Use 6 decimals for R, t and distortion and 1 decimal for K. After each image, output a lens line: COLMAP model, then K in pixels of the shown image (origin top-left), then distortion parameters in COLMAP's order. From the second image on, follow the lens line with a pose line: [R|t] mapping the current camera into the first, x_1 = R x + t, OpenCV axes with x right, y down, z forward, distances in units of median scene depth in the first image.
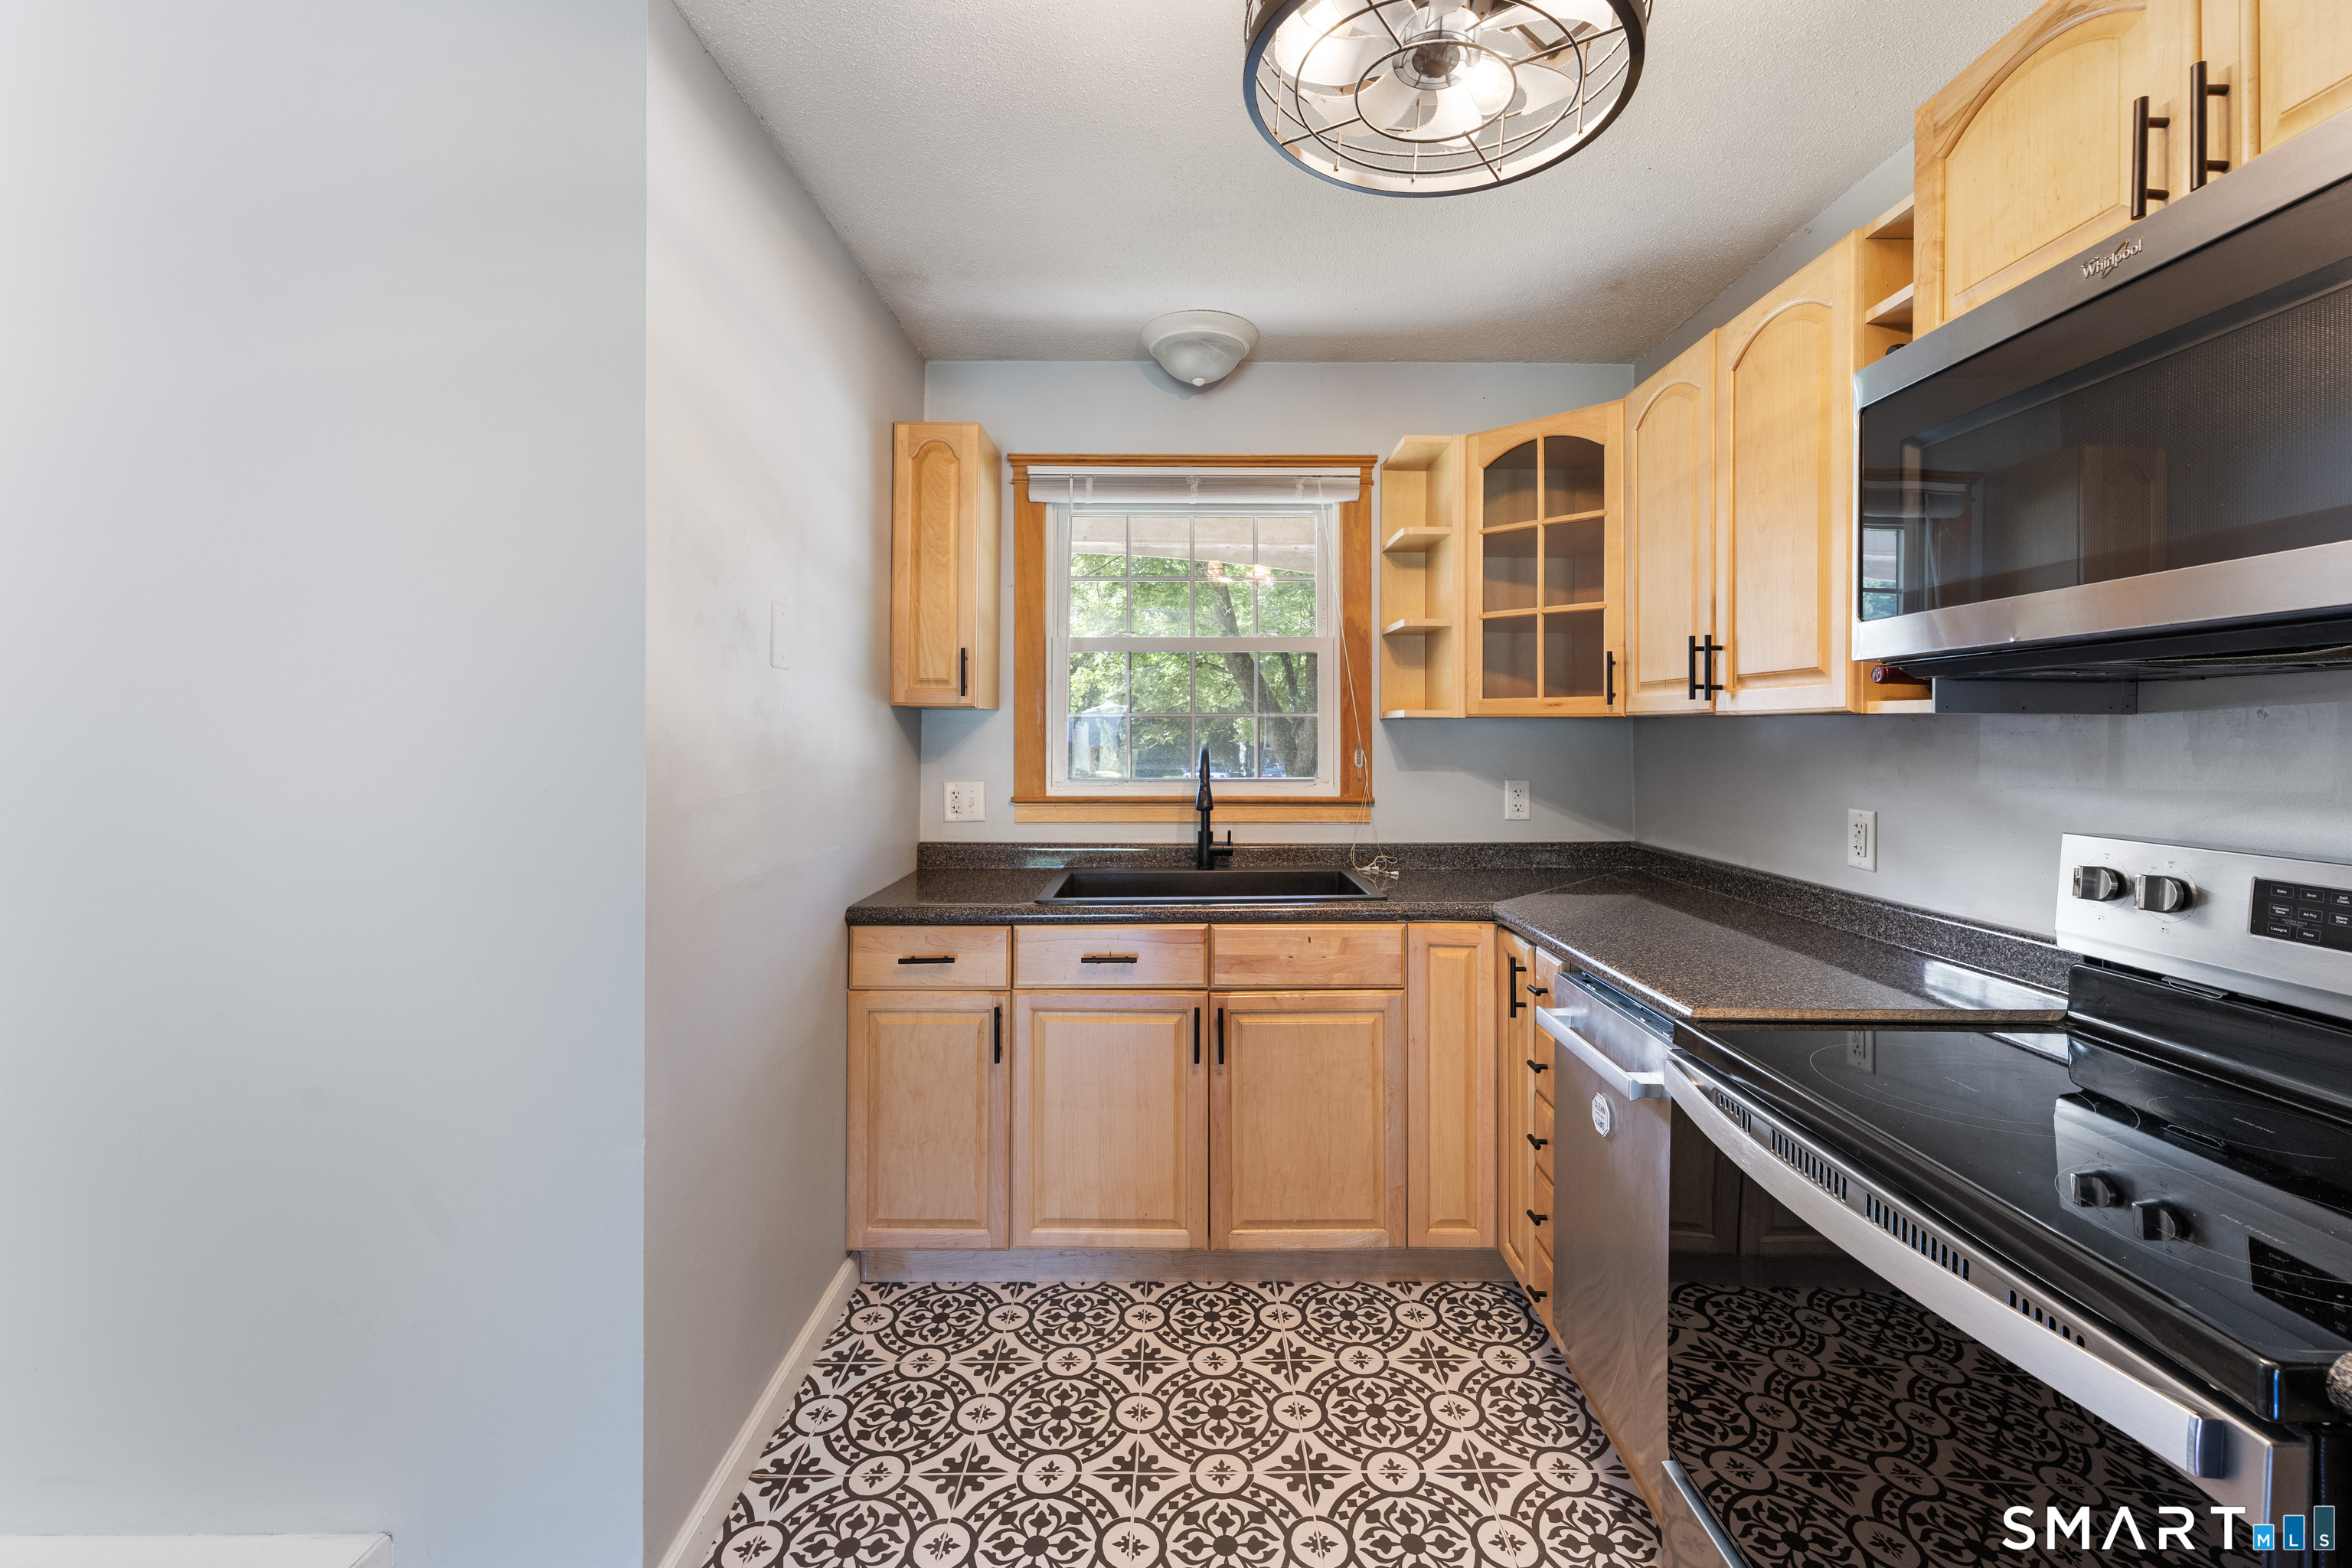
lens RADIAL K [[959.6, 0, 1197.0], [0, 959.6, 727.5], [0, 0, 1]] dist [0.004087, -0.001685]
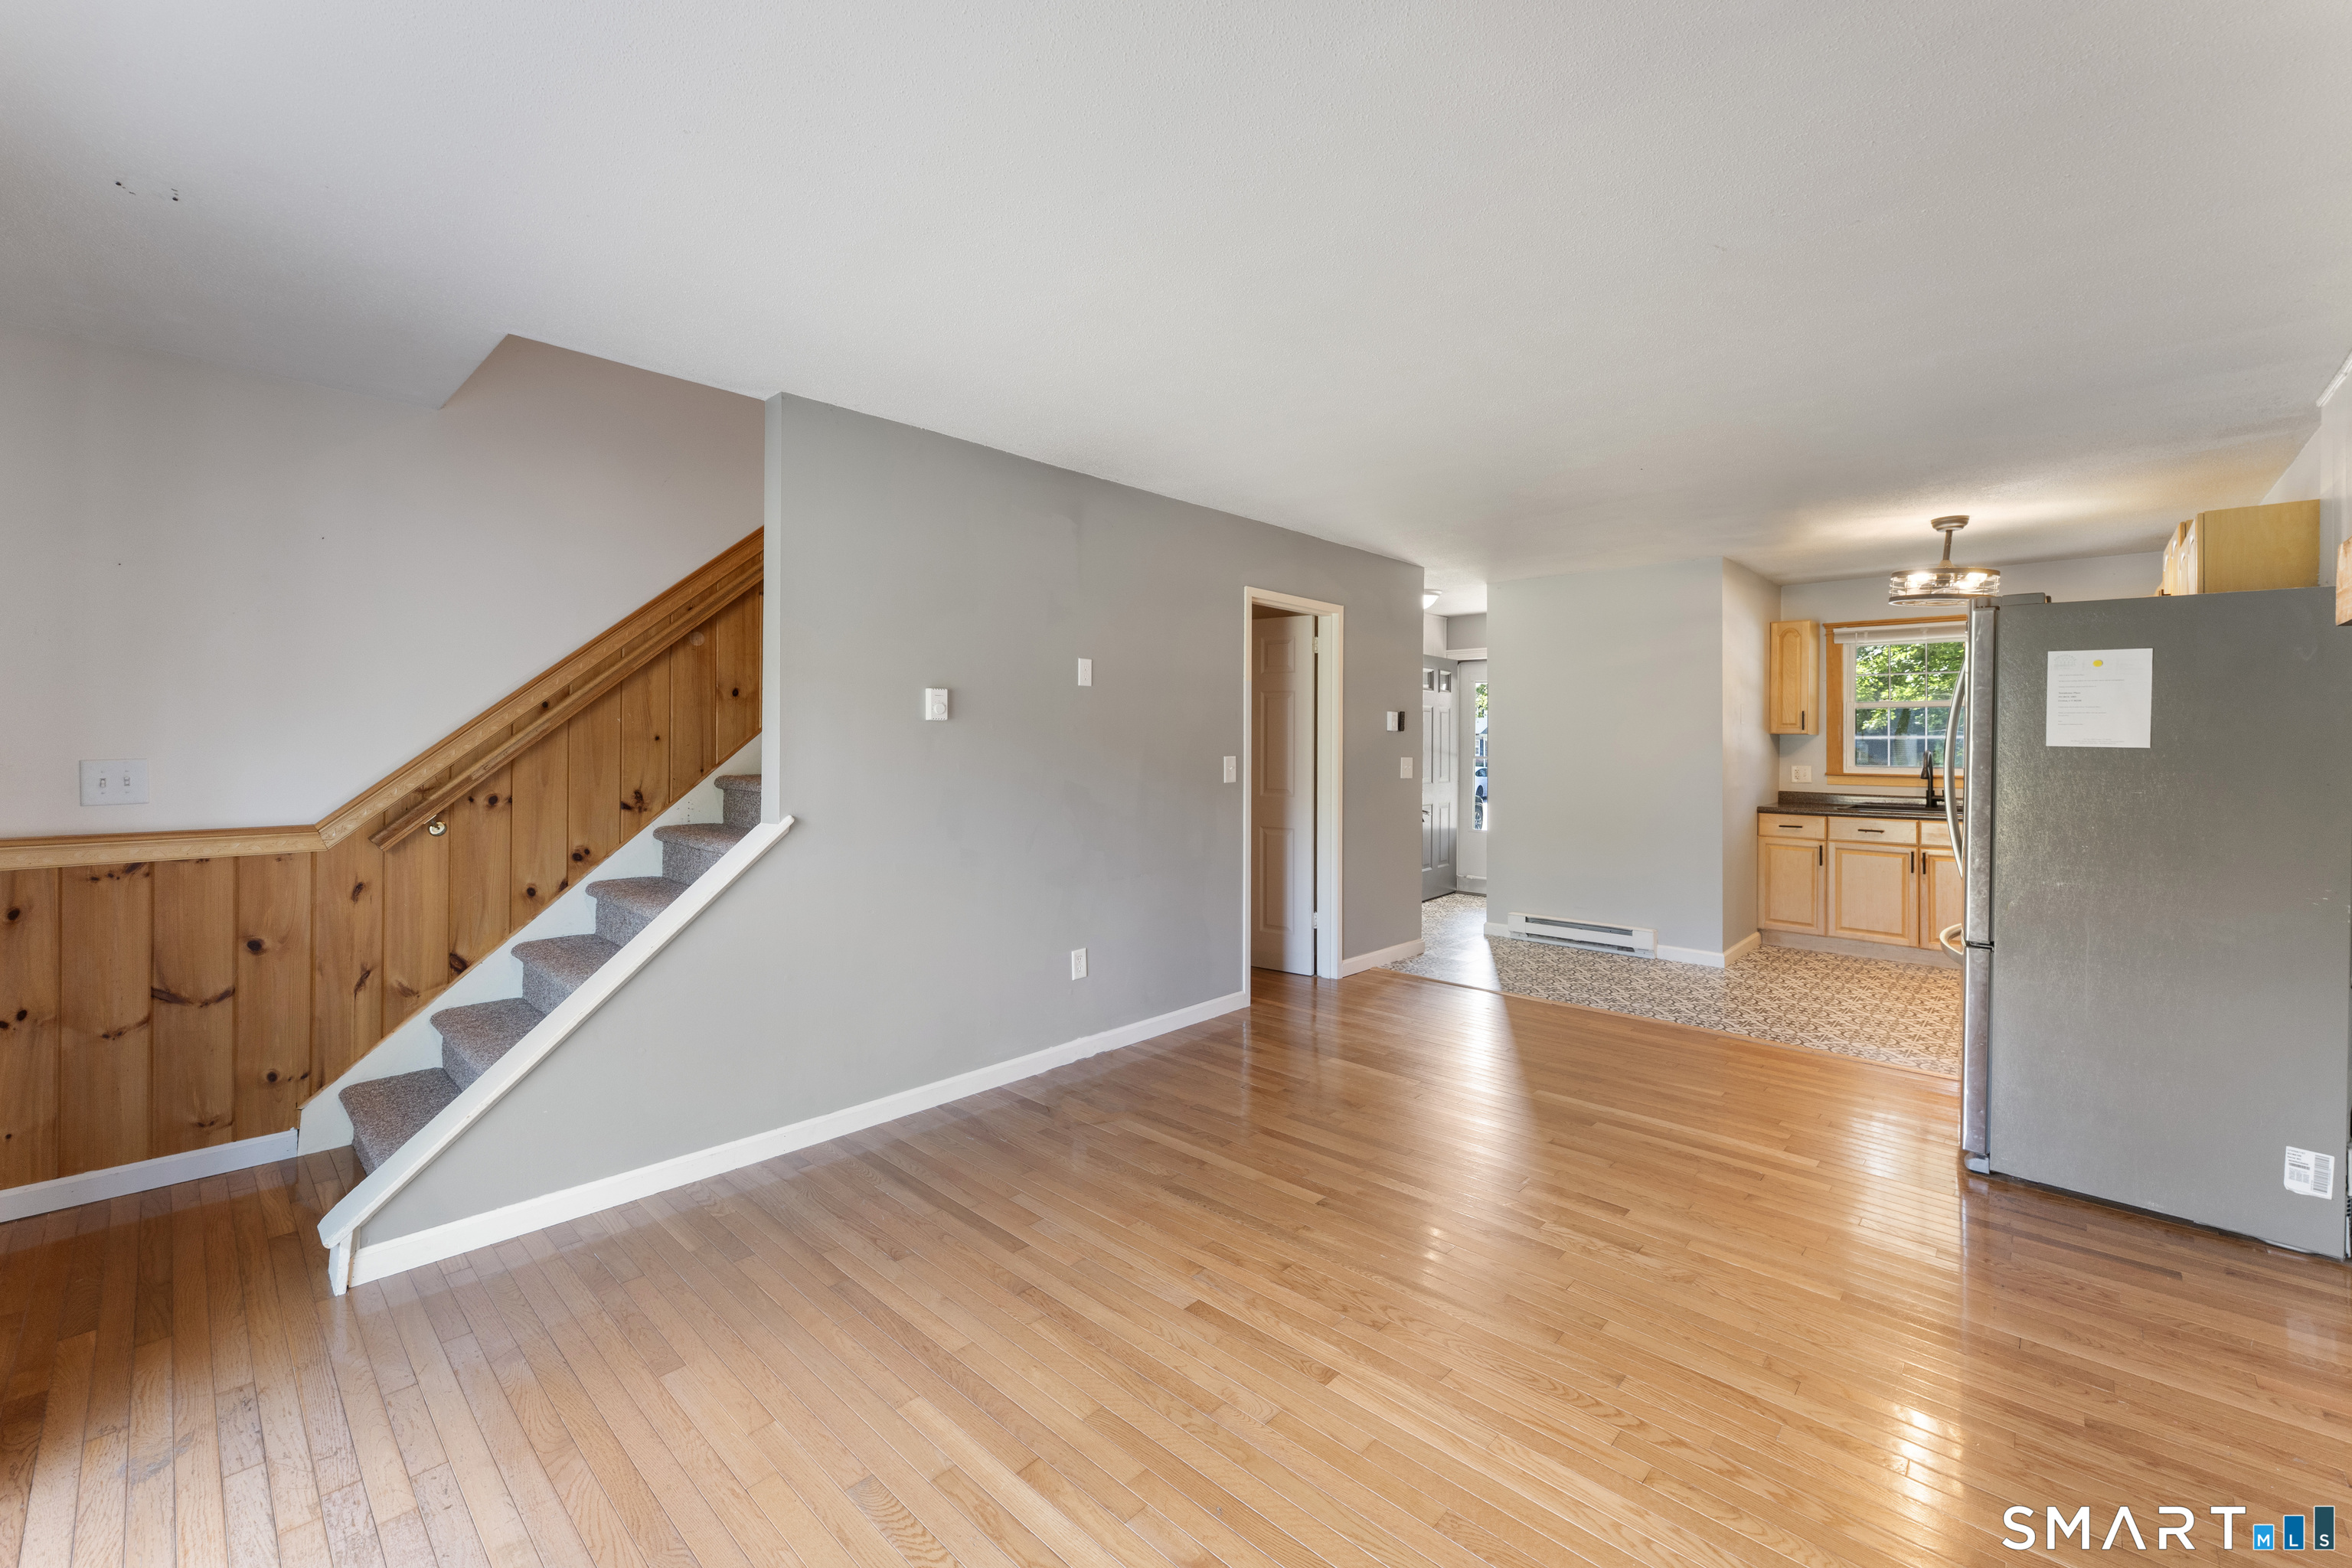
lens RADIAL K [[959.6, 0, 1167.4], [0, 959.6, 729.1], [0, 0, 1]] dist [0.004087, -0.001685]
pose [[0.707482, -0.004538, -0.706716, 0.399782], [-0.001784, 0.999965, -0.008207, -0.013076], [0.706729, 0.007067, 0.707449, -2.185303]]
